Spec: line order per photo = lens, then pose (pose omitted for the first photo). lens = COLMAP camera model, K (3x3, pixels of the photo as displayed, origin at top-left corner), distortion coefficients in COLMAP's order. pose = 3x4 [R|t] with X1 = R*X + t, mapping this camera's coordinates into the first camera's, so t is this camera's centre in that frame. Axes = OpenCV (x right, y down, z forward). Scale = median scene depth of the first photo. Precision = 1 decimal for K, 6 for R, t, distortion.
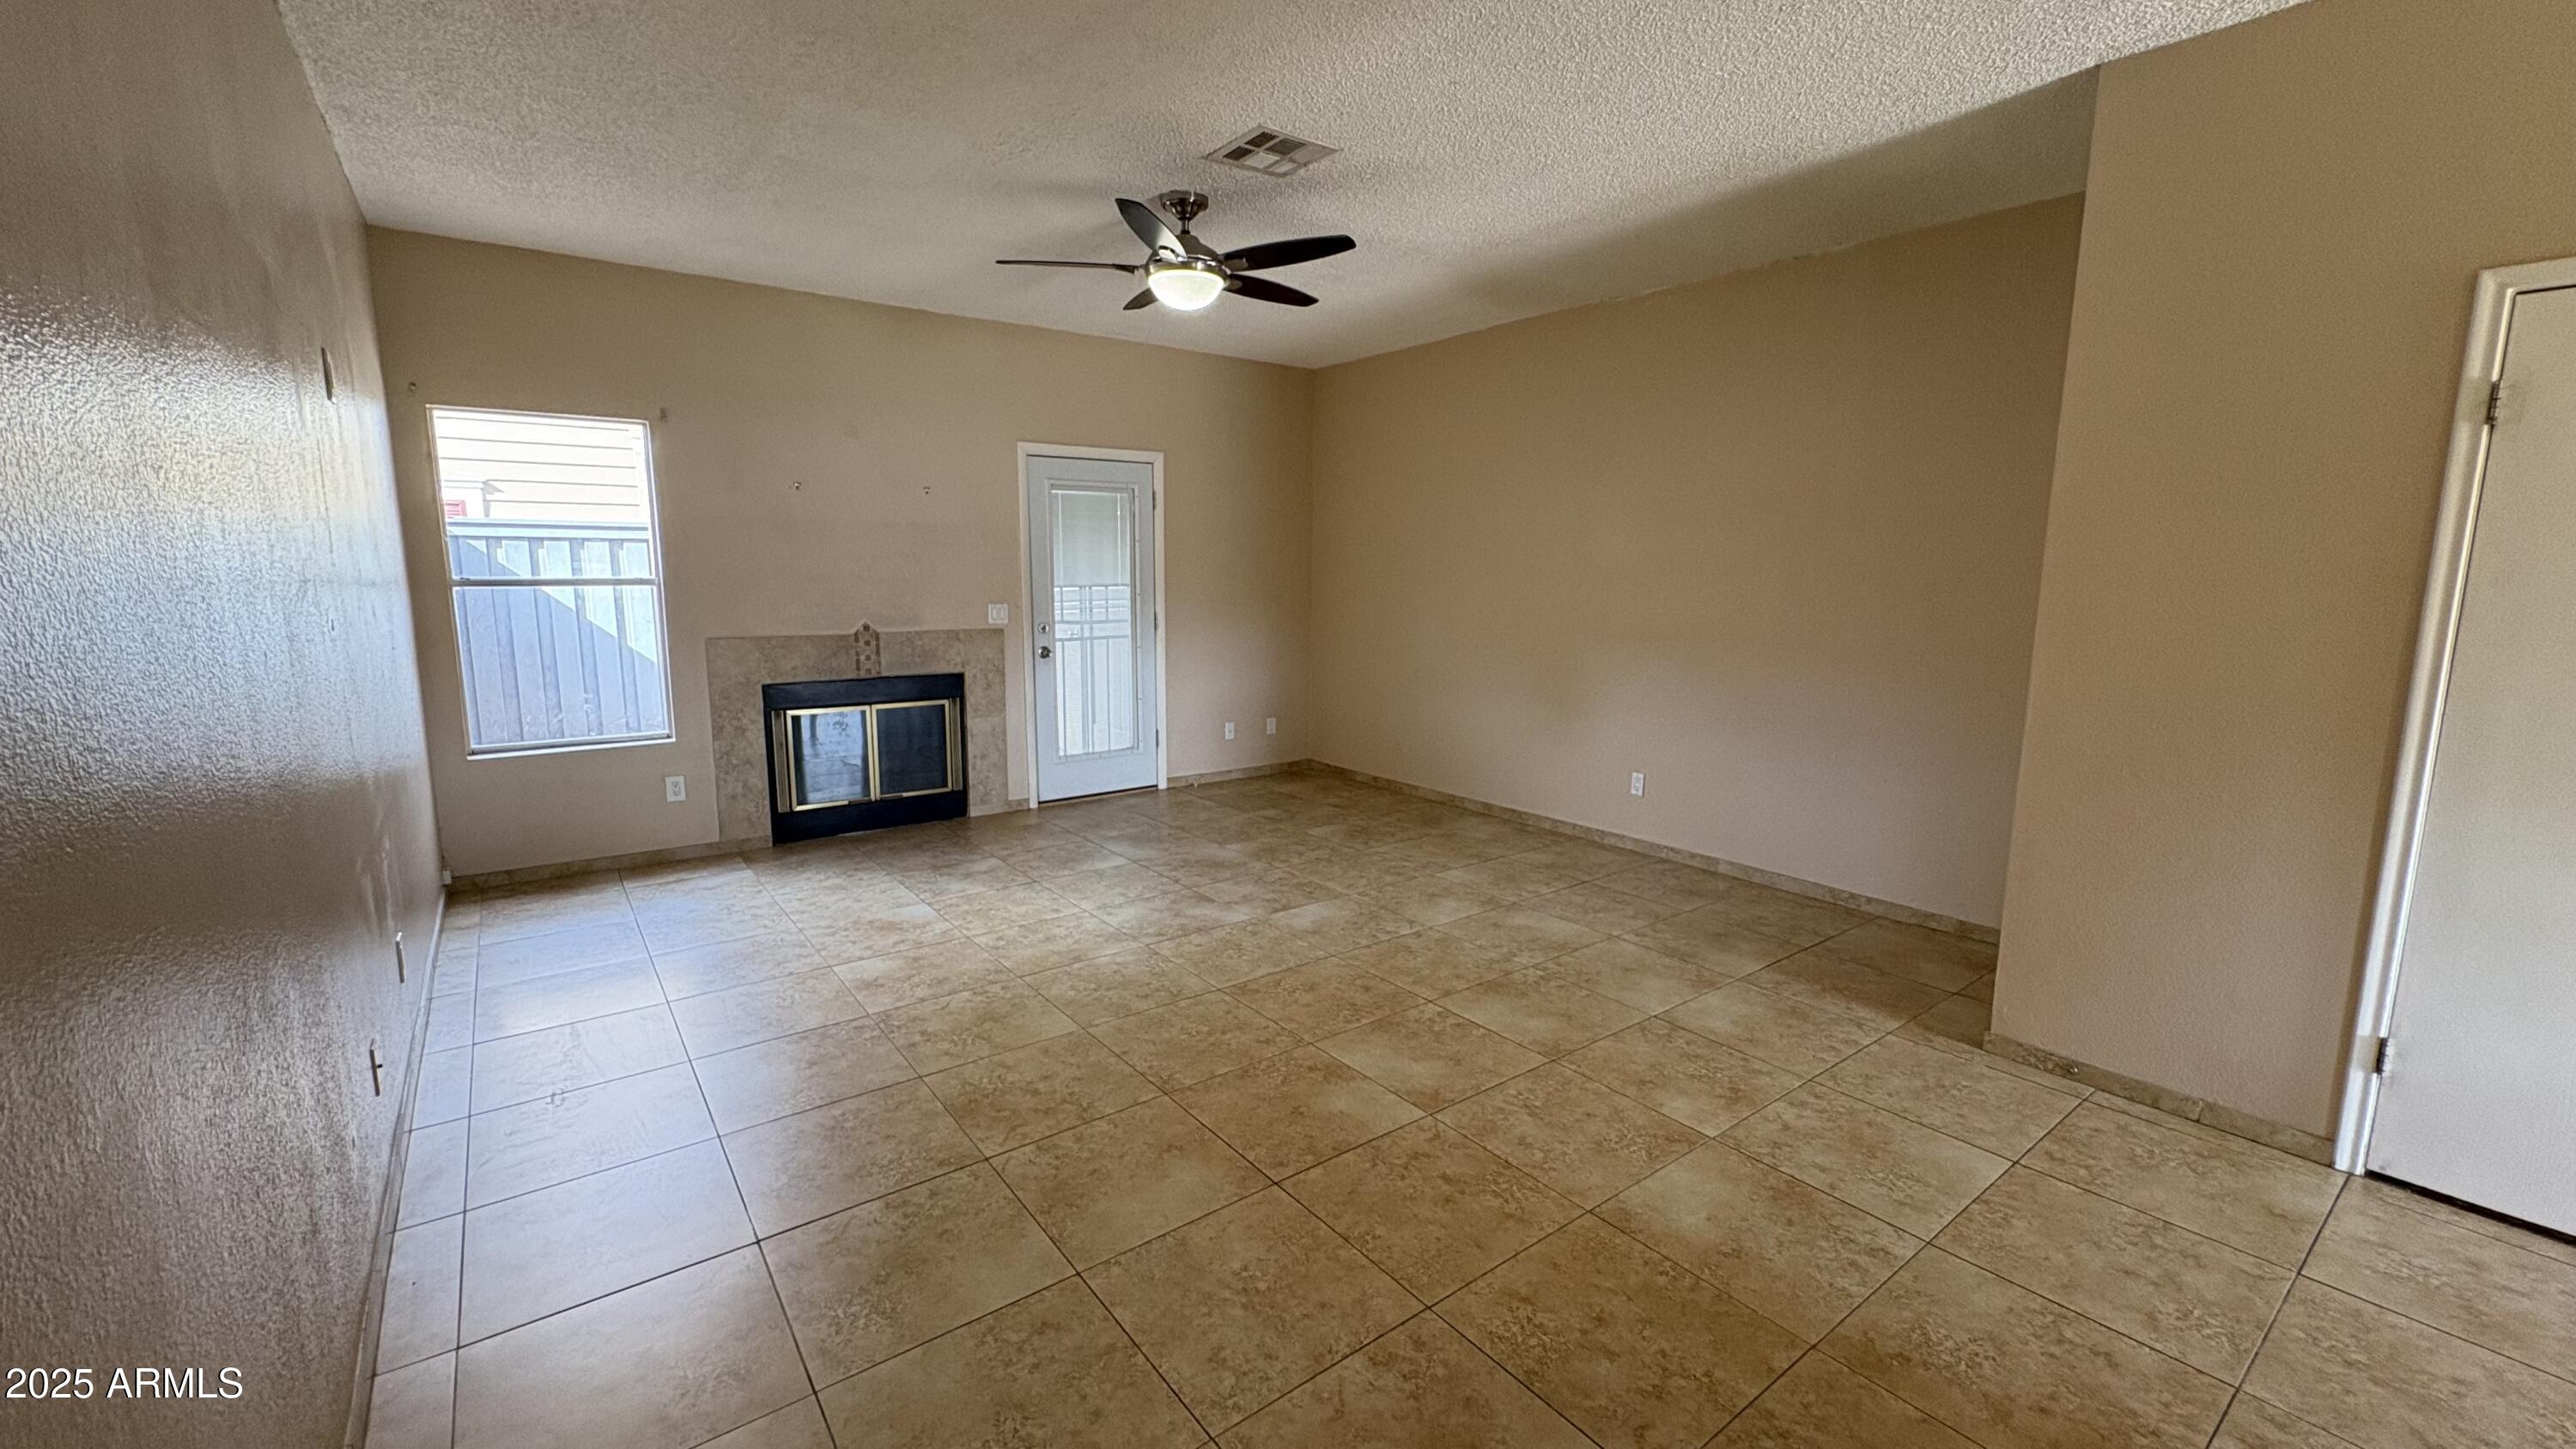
lens RADIAL K [[1026.9, 0, 1288.4], [0, 1026.9, 717.3], [0, 0, 1]] dist [-0.001651, 0.000744]
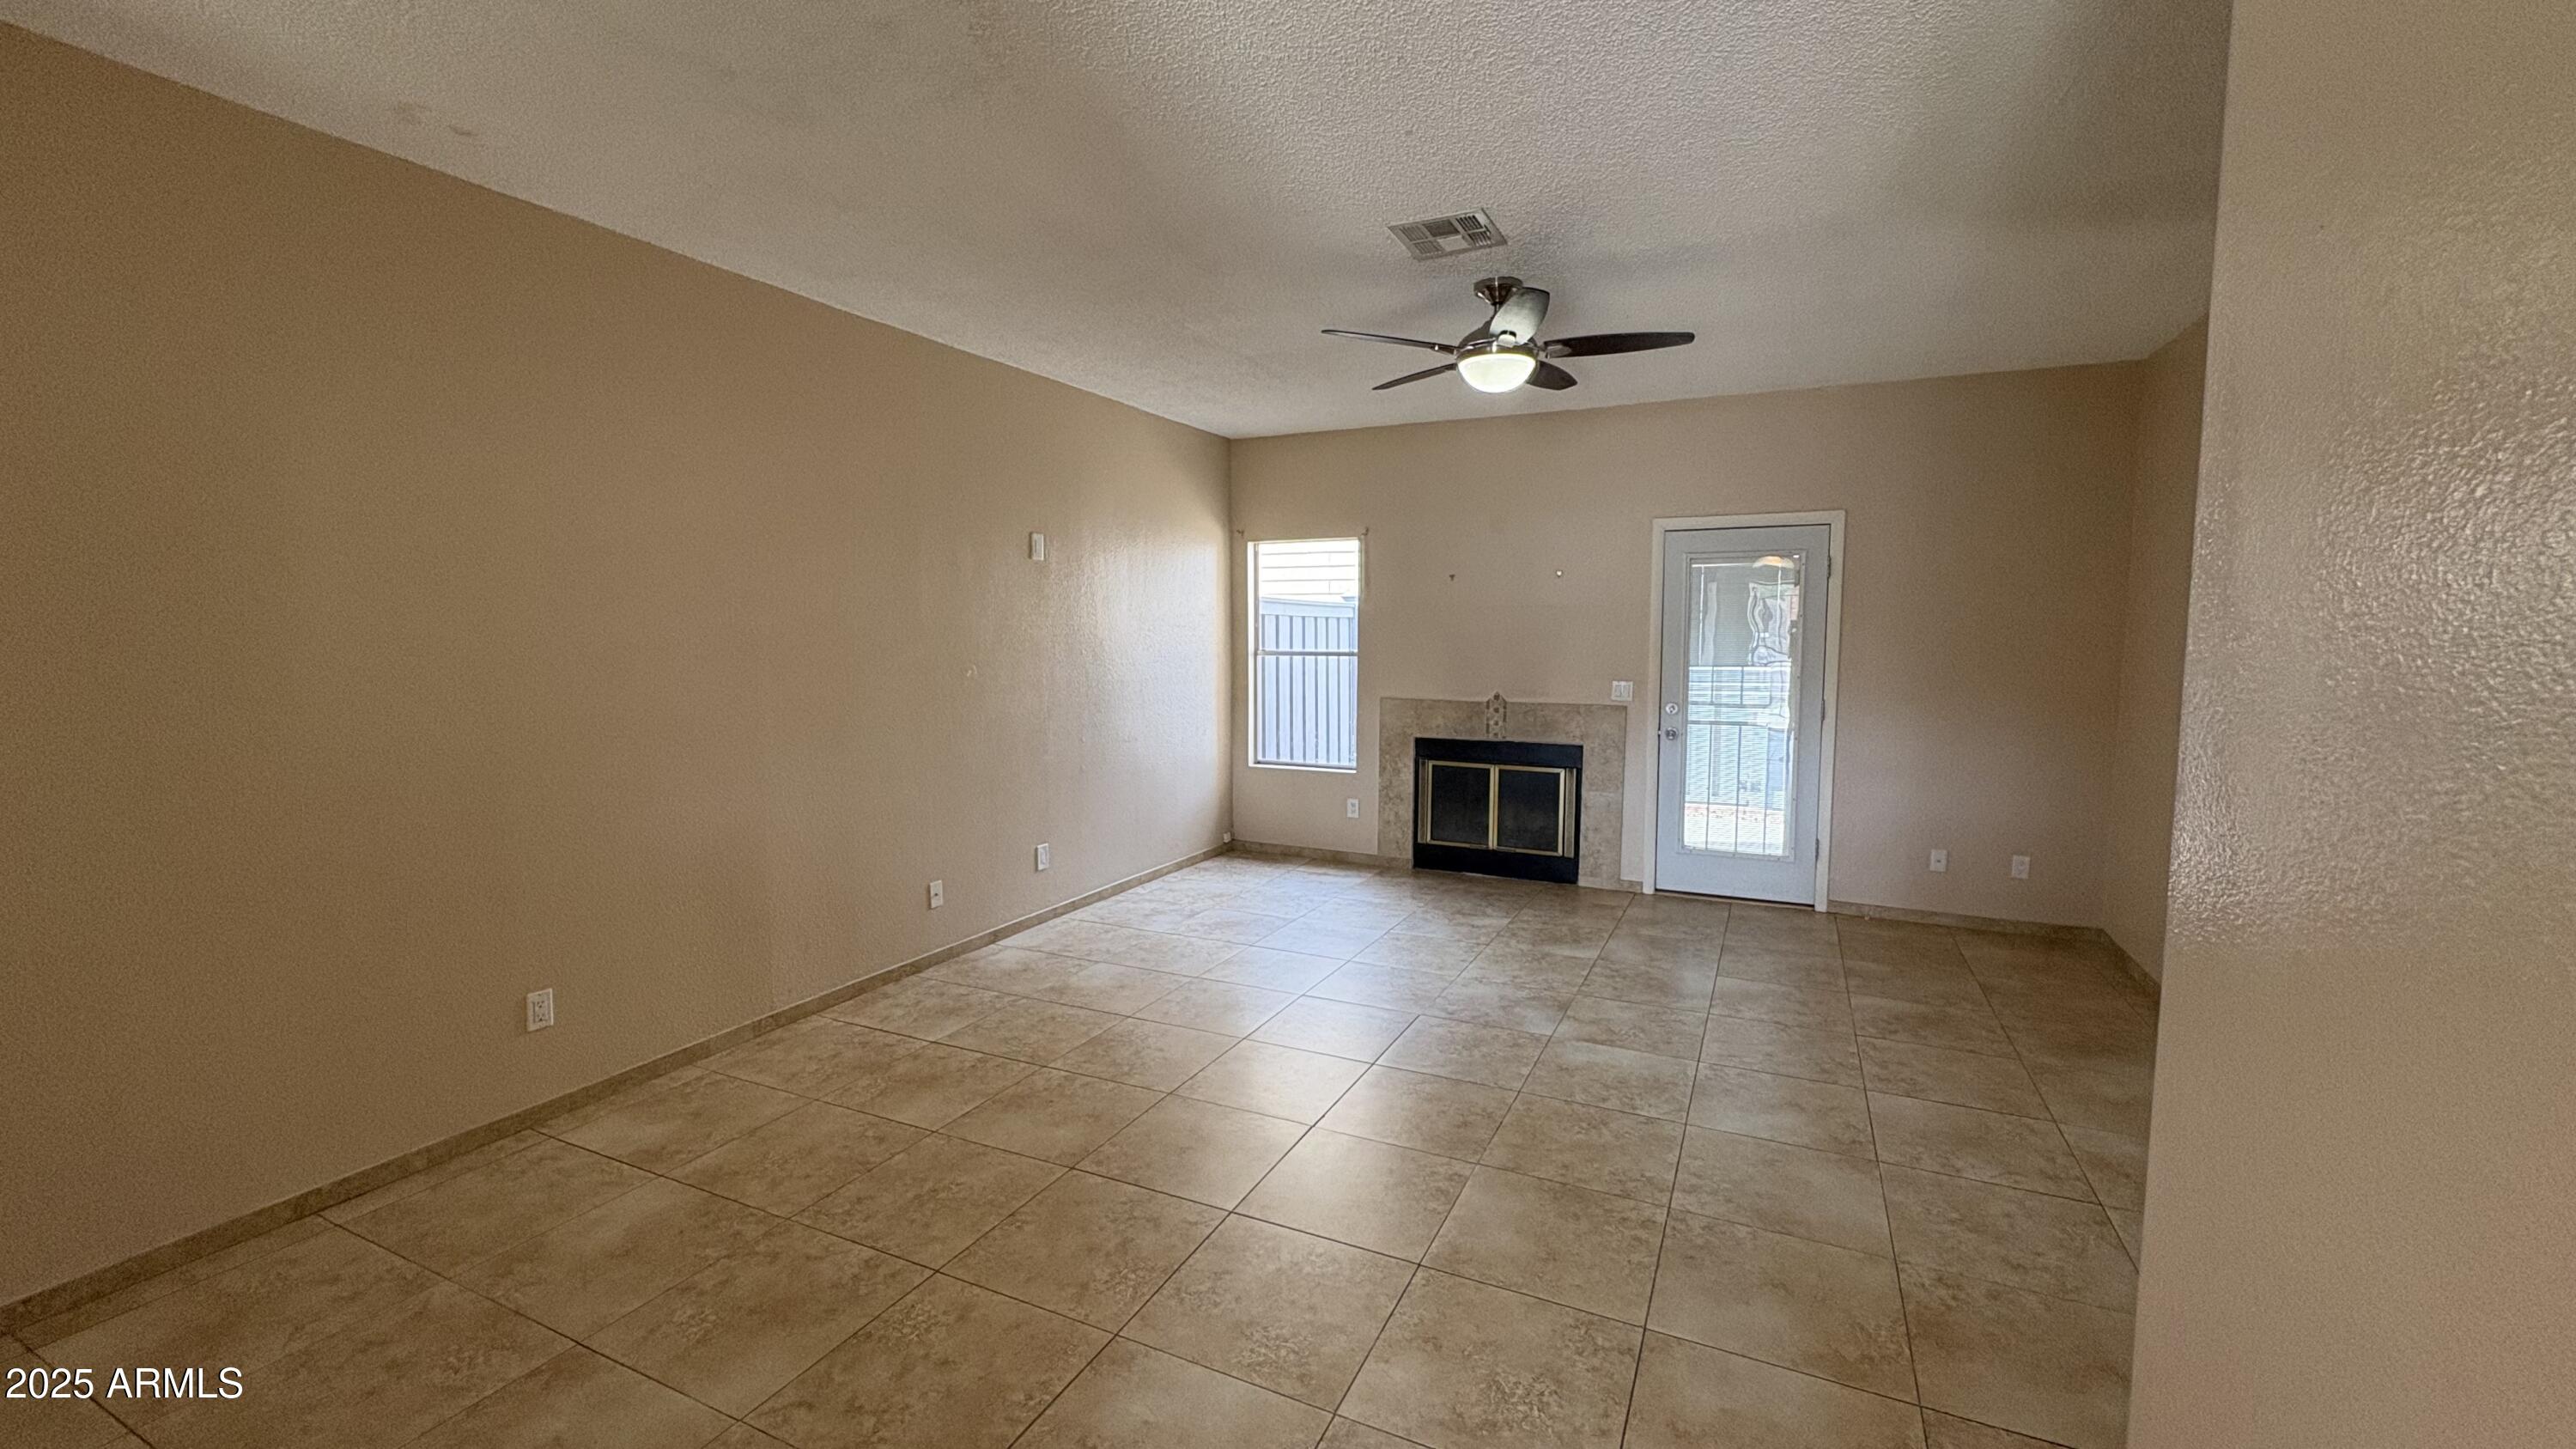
lens RADIAL K [[1026.9, 0, 1291.9], [0, 1026.9, 716.0], [0, 0, 1]] dist [-0.001651, 0.000744]
pose [[0.459808, 0.069168, -0.885321, 0.529151], [-0.131572, 0.991265, 0.009111, -0.049839], [0.878217, 0.112294, 0.464892, 0.292868]]
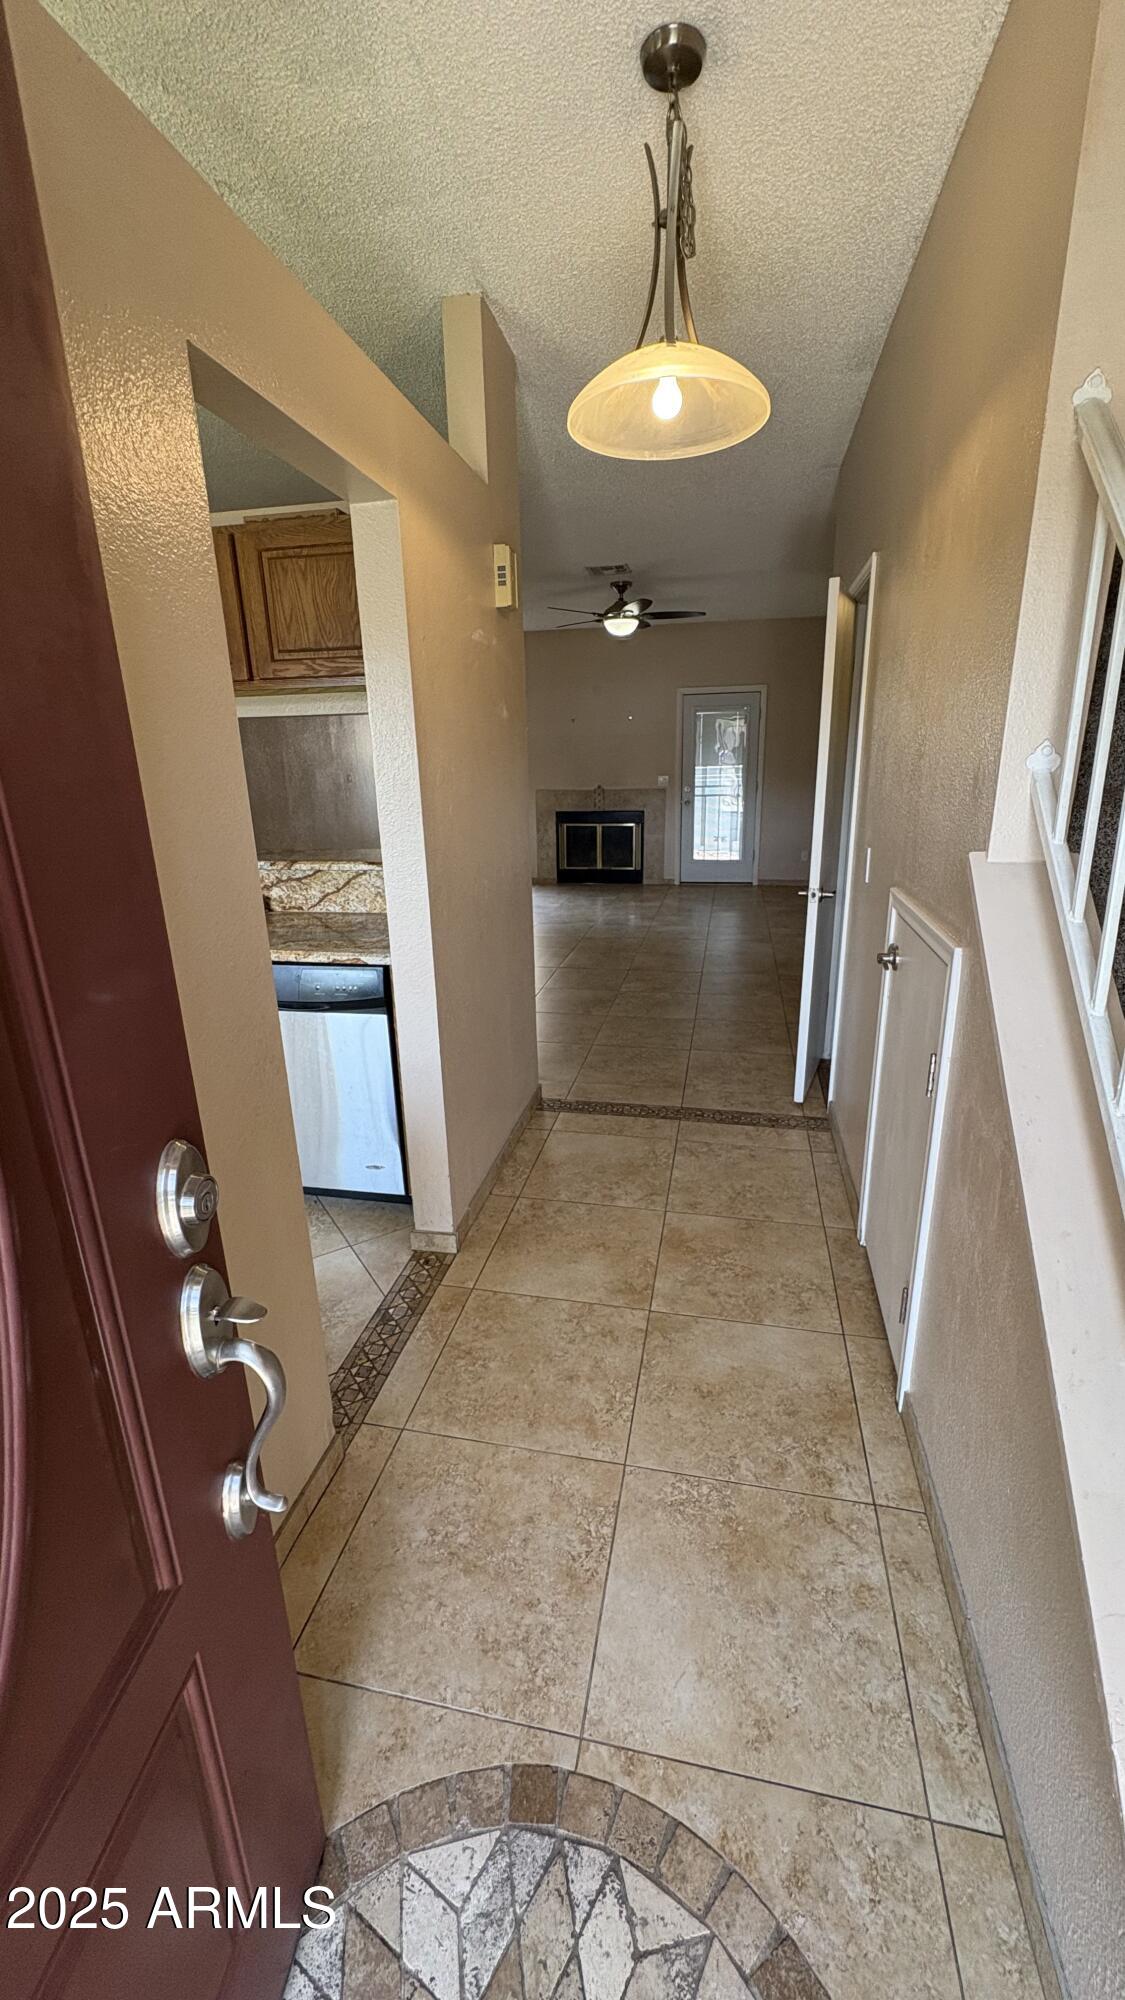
lens RADIAL K [[797.1, 0, 565.6], [0, 797.1, 998.6], [0, 0, 1]] dist [-0.001651, 0.000744]
pose [[0.661161, 0.201956, -0.722551, 0.897707], [-0.088768, 0.977381, 0.191956, 0.034554], [0.744974, -0.062774, 0.664133, -0.202596]]
